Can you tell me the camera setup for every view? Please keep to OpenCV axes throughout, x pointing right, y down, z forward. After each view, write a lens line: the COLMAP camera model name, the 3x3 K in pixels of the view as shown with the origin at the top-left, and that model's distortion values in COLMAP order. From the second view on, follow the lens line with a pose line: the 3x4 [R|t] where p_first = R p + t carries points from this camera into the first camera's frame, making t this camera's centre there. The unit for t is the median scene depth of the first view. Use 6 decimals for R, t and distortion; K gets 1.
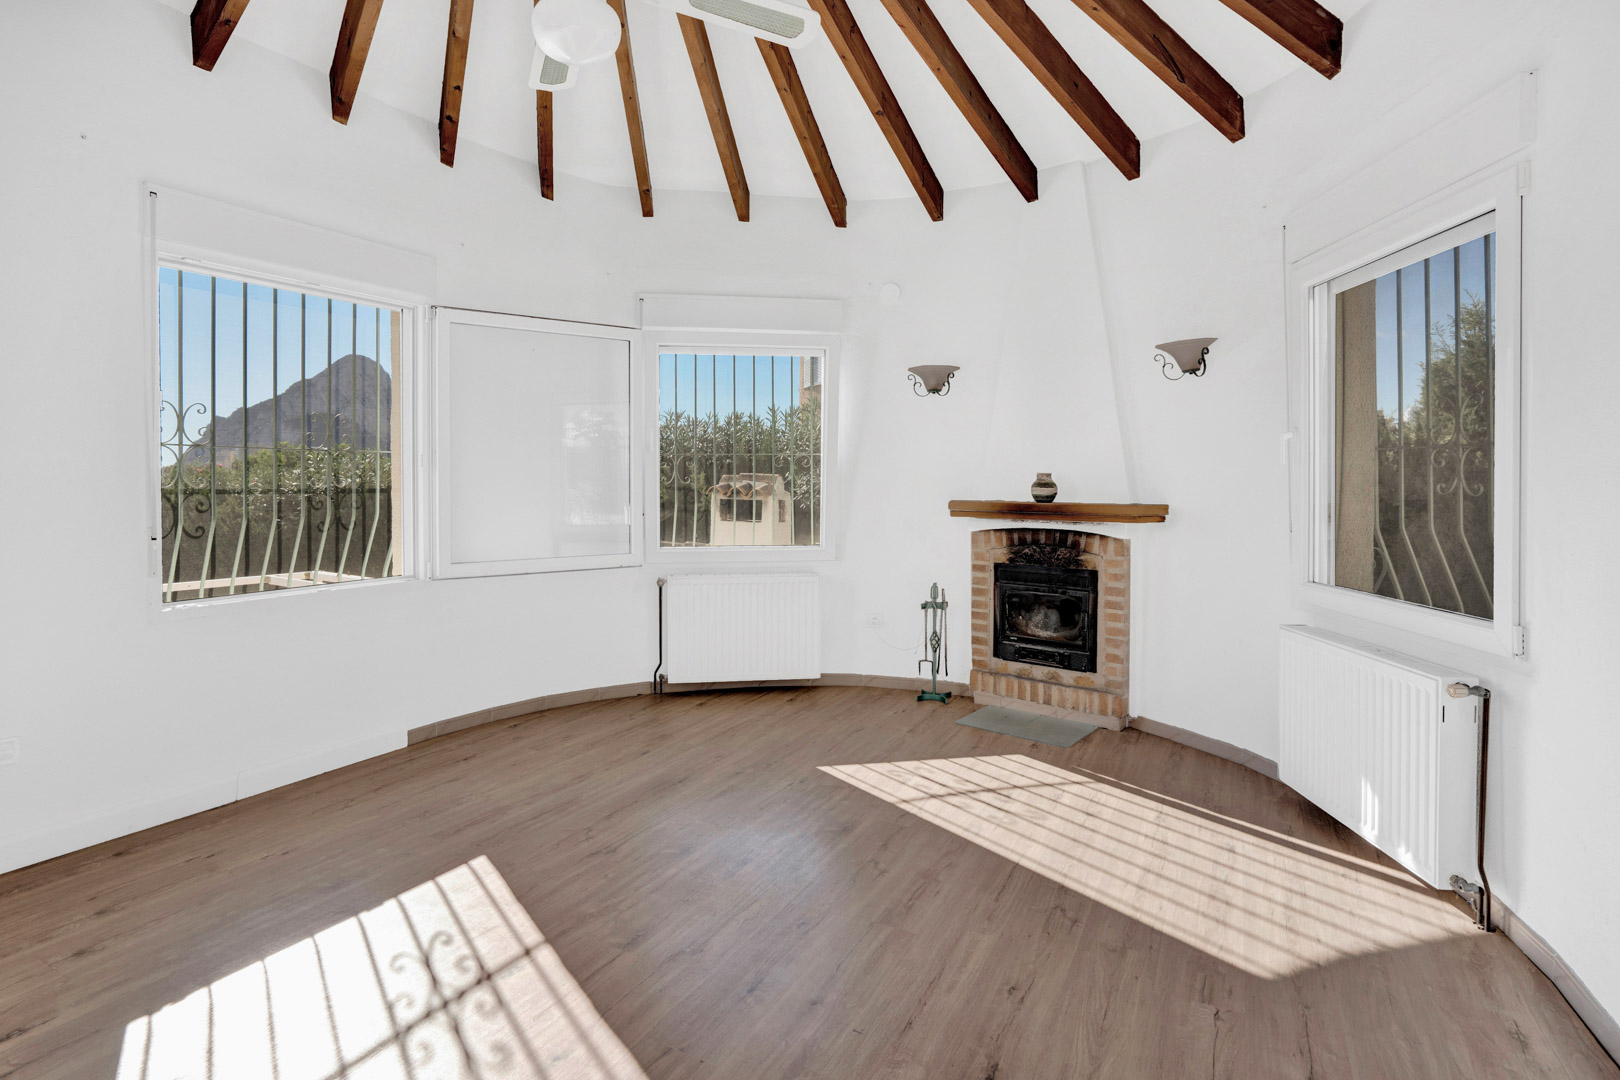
lens RADIAL K [[841.0, 0, 803.4], [0, 841.0, 493.2], [0, 0, 1]] dist [-0.014361, 0.000651]
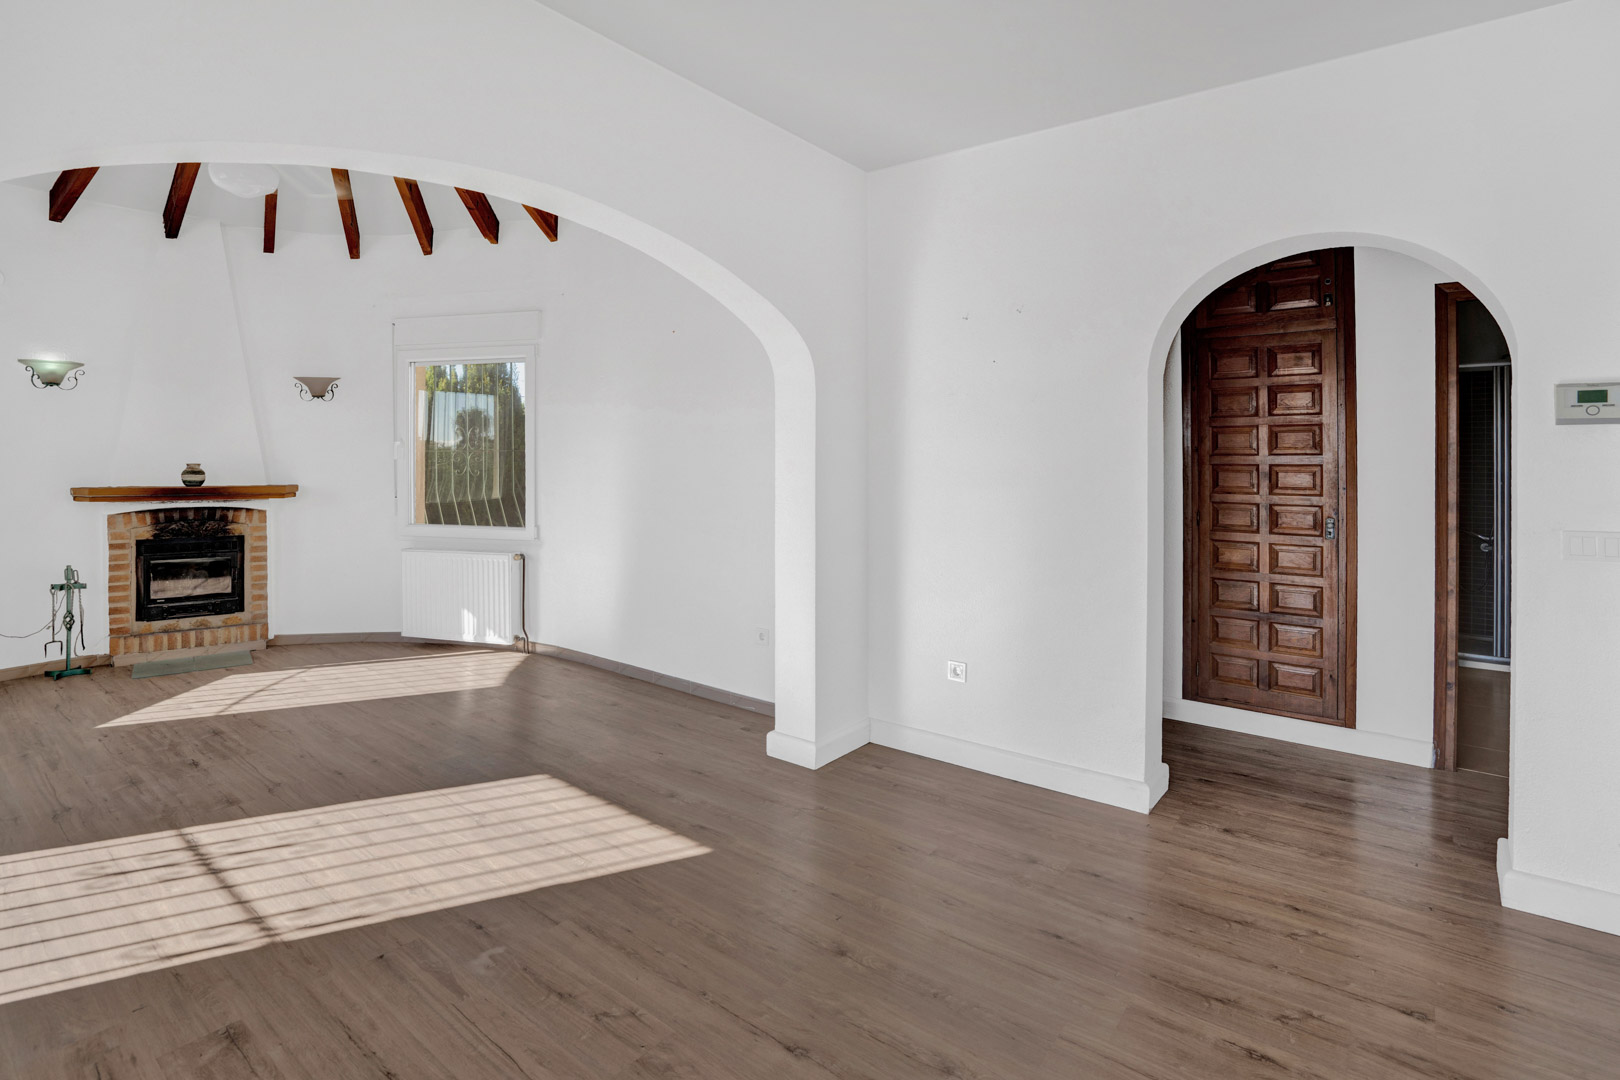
lens RADIAL K [[767.8, 0, 798.8], [0, 767.8, 473.8], [0, 0, 1]] dist [-0.020164, 0.000739]
pose [[0.160340, -0.013851, 0.986965, -0.680539], [0.015669, 0.999811, 0.011486, -0.006686], [-0.986937, 0.013623, 0.160527, -0.075768]]
